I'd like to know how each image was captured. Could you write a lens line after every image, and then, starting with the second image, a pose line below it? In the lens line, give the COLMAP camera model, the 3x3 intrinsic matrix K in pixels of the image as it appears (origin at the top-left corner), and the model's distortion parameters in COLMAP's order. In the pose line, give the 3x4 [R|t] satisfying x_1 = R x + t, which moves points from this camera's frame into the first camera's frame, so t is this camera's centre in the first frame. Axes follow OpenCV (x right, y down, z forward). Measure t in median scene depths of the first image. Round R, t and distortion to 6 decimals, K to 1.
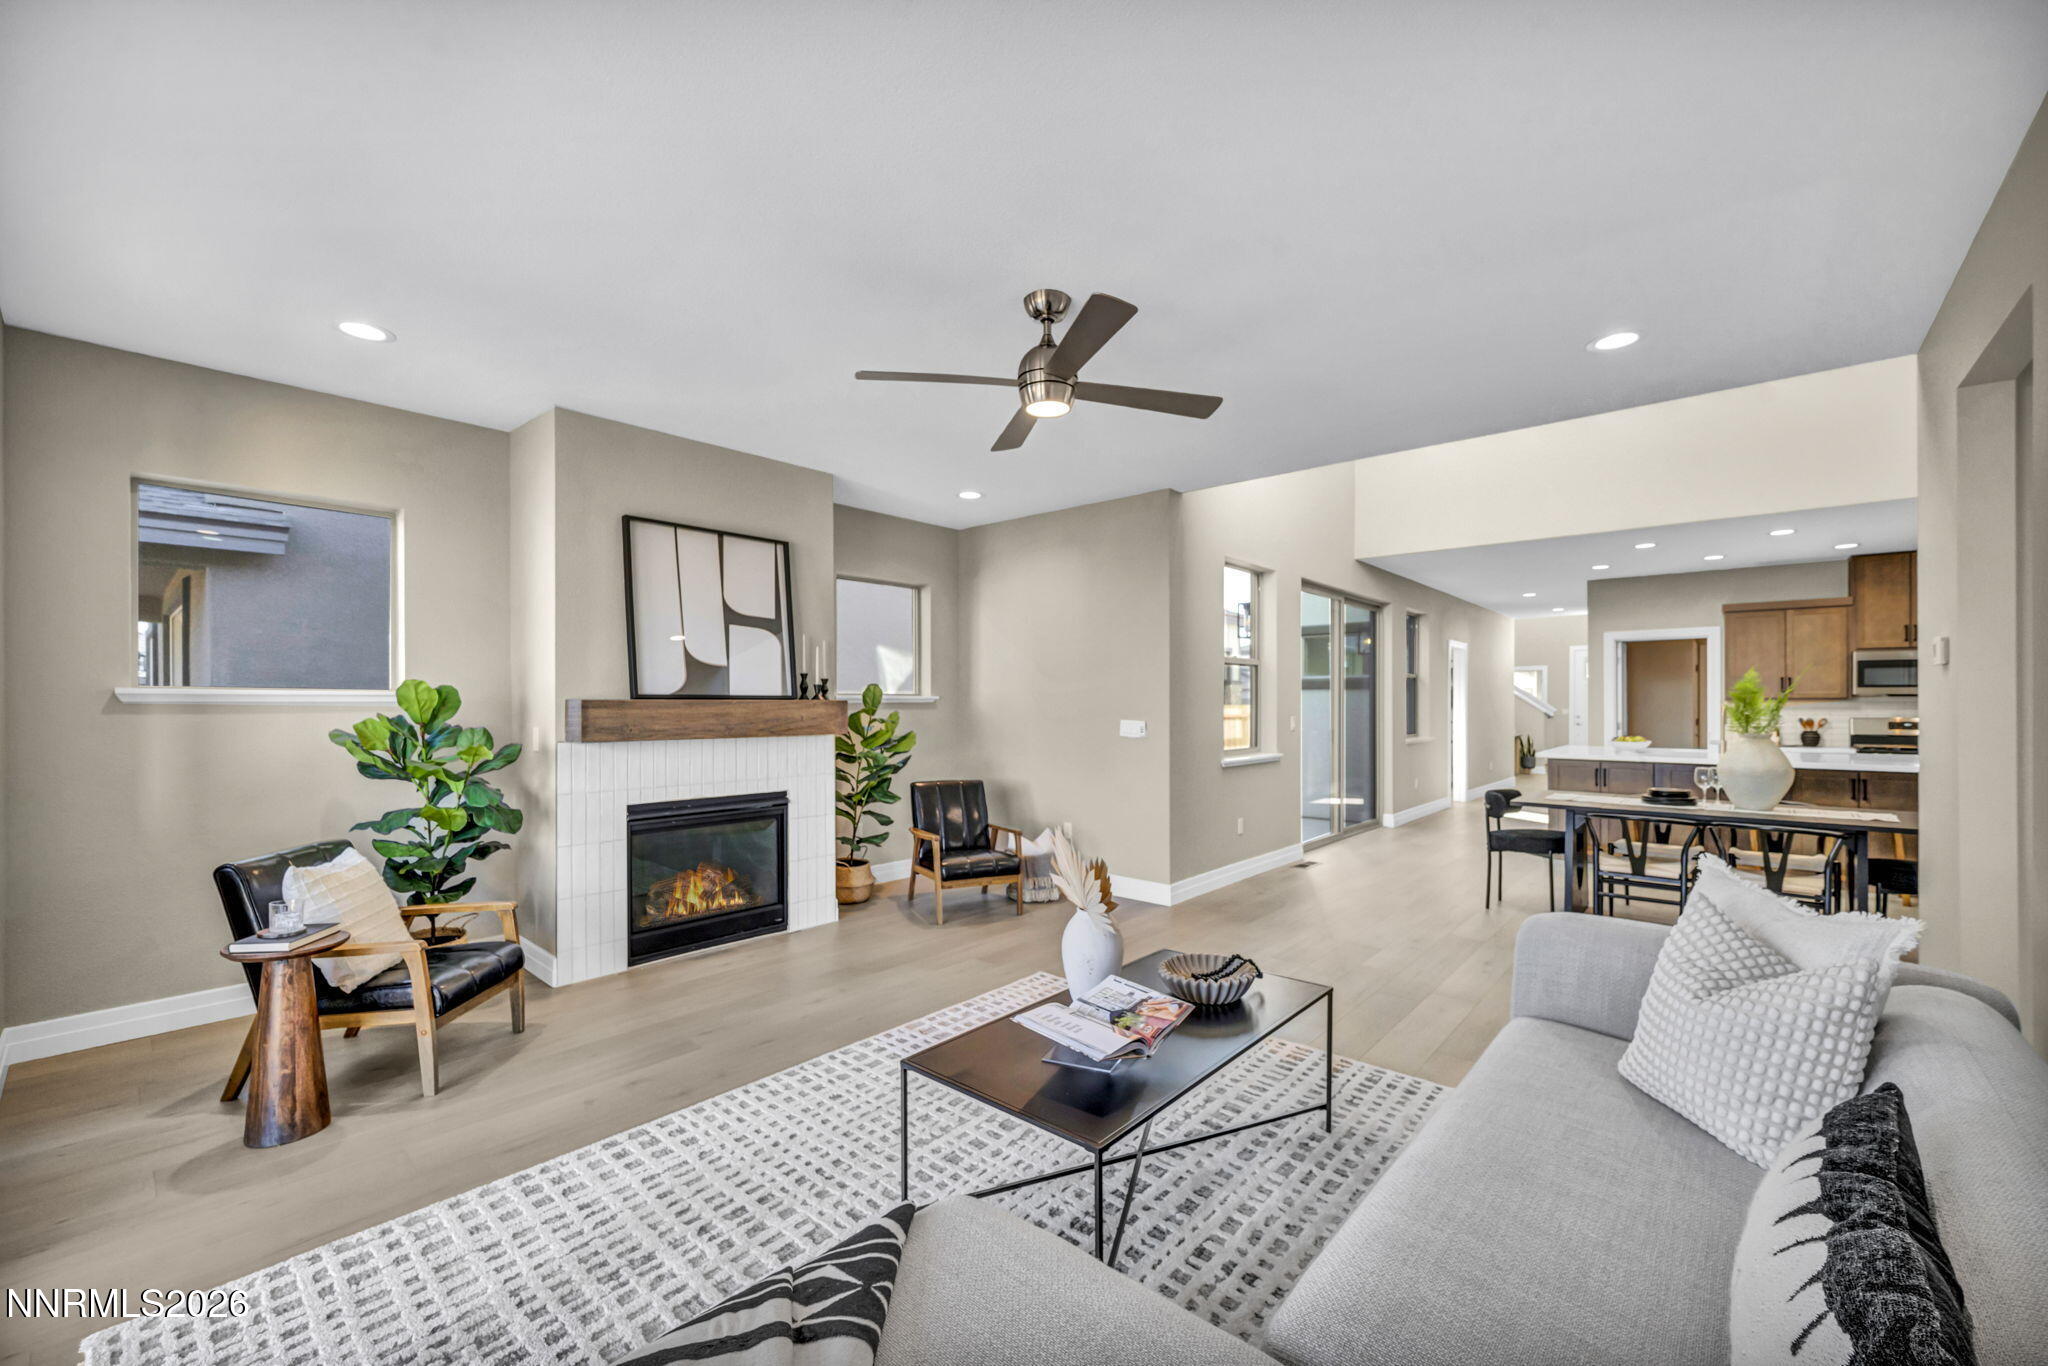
lens RADIAL K [[822.7, 0, 1037.9], [0, 822.7, 704.0], [0, 0, 1]] dist [0.000102, 0.000068]
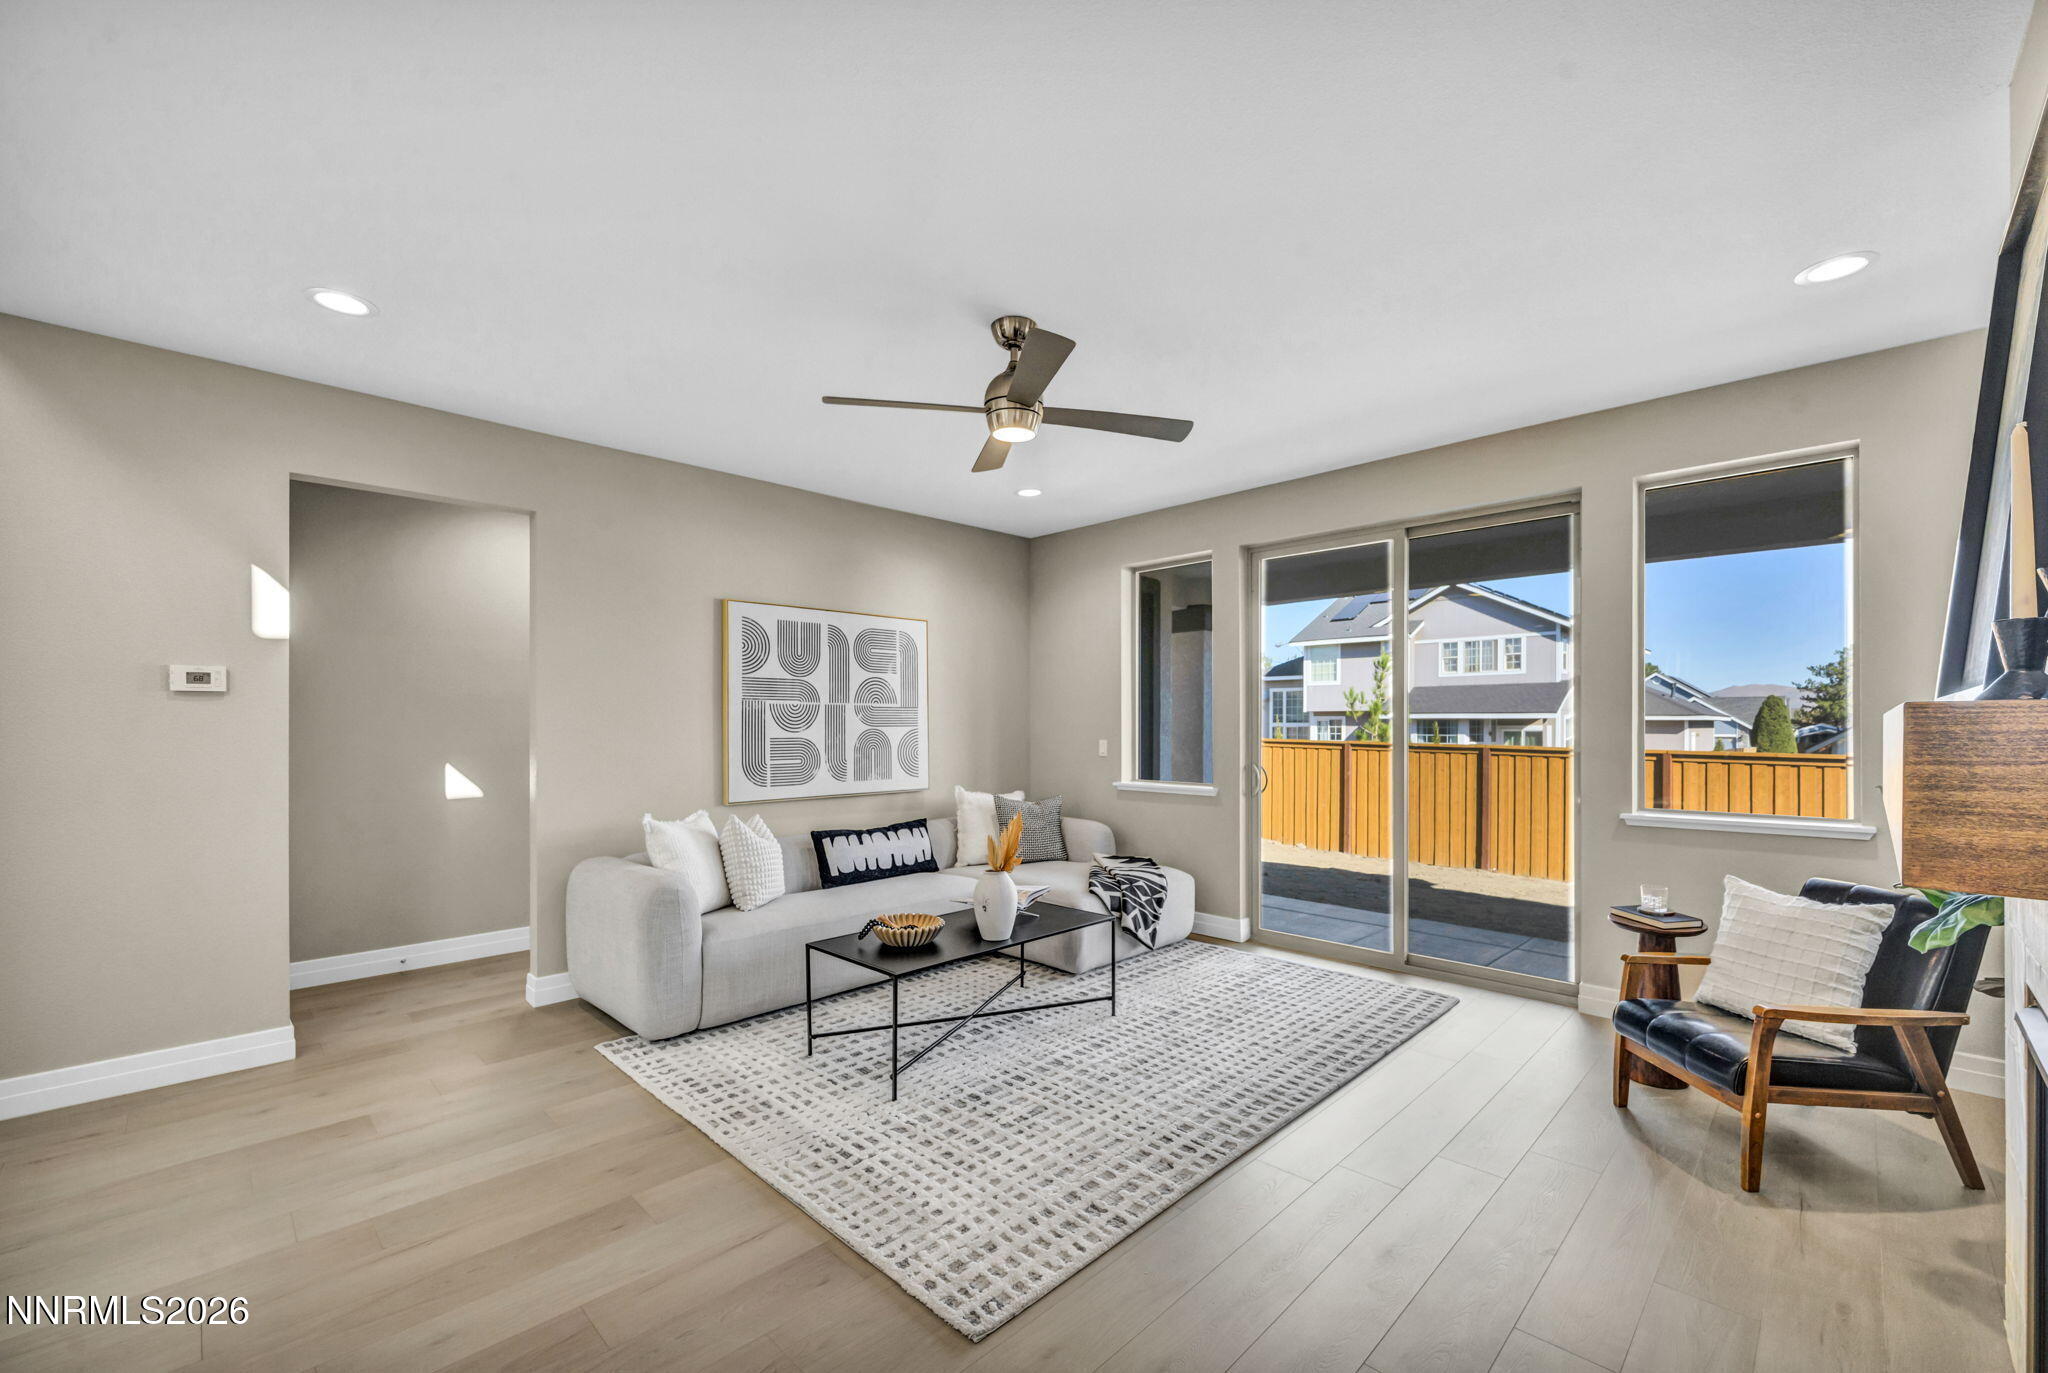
lens RADIAL K [[830.8, 0, 1046.8], [0, 830.8, 724.8], [0, 0, 1]] dist [-0.000808, -0.000032]
pose [[-0.998148, 0.002554, 0.060778, -0.053546], [0.002665, 0.999995, 0.001735, -0.000247], [-0.060774, 0.001894, -0.998150, 1.216844]]
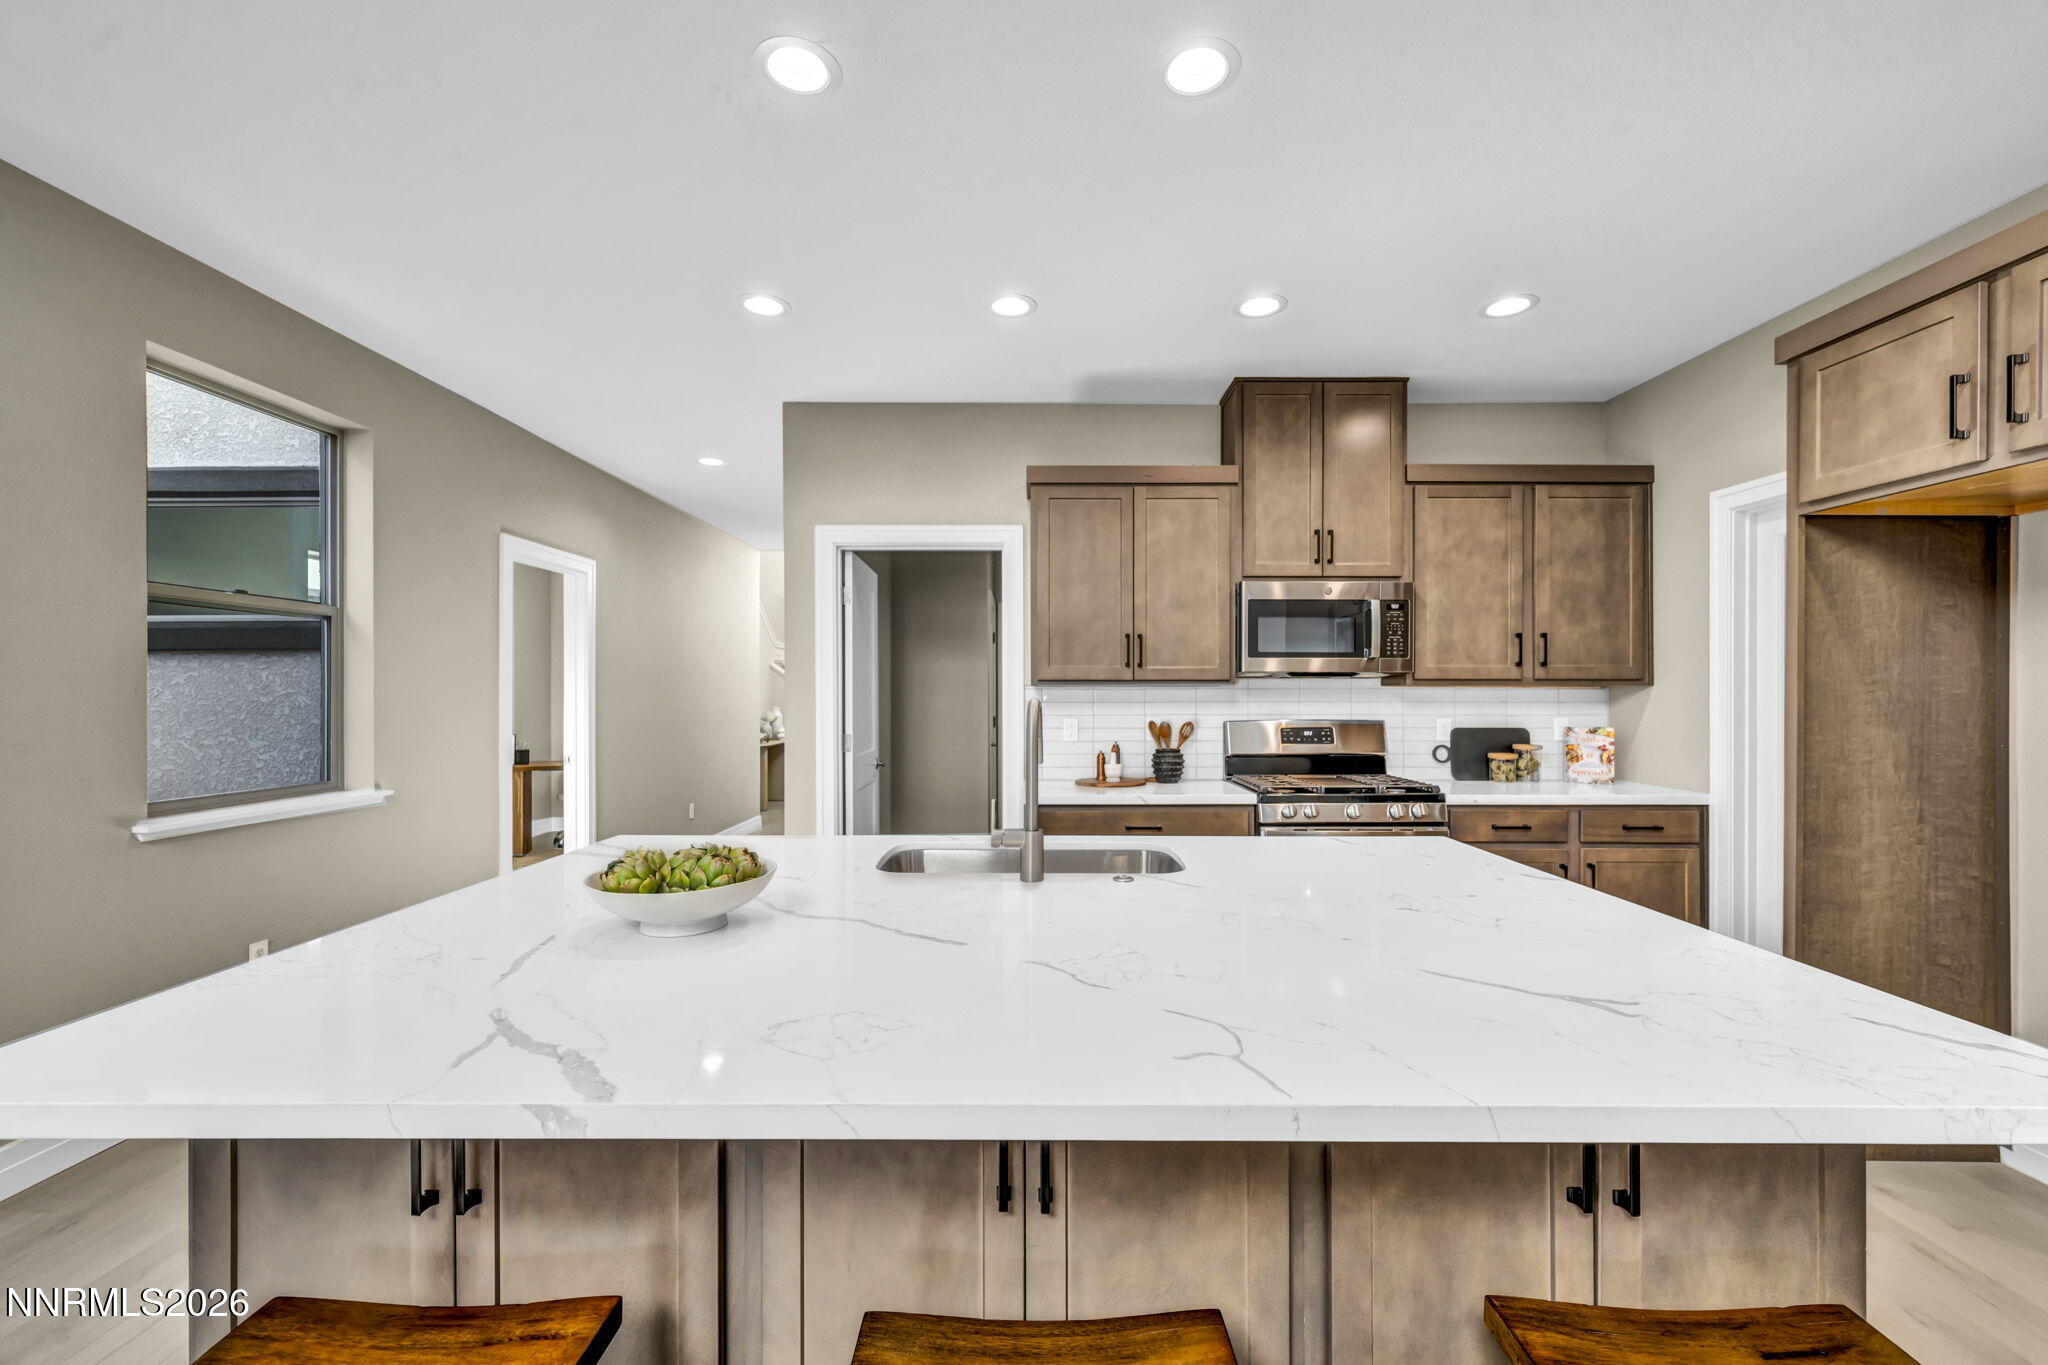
lens RADIAL K [[835.8, 0, 1033.1], [0, 835.8, 692.6], [0, 0, 1]] dist [0.000313, 0.000259]
pose [[0.761745, 0.001733, 0.647874, 0.951346], [-0.001480, 0.999998, -0.000934, 0.001237], [-0.647875, -0.000248, 0.761747, 1.147442]]
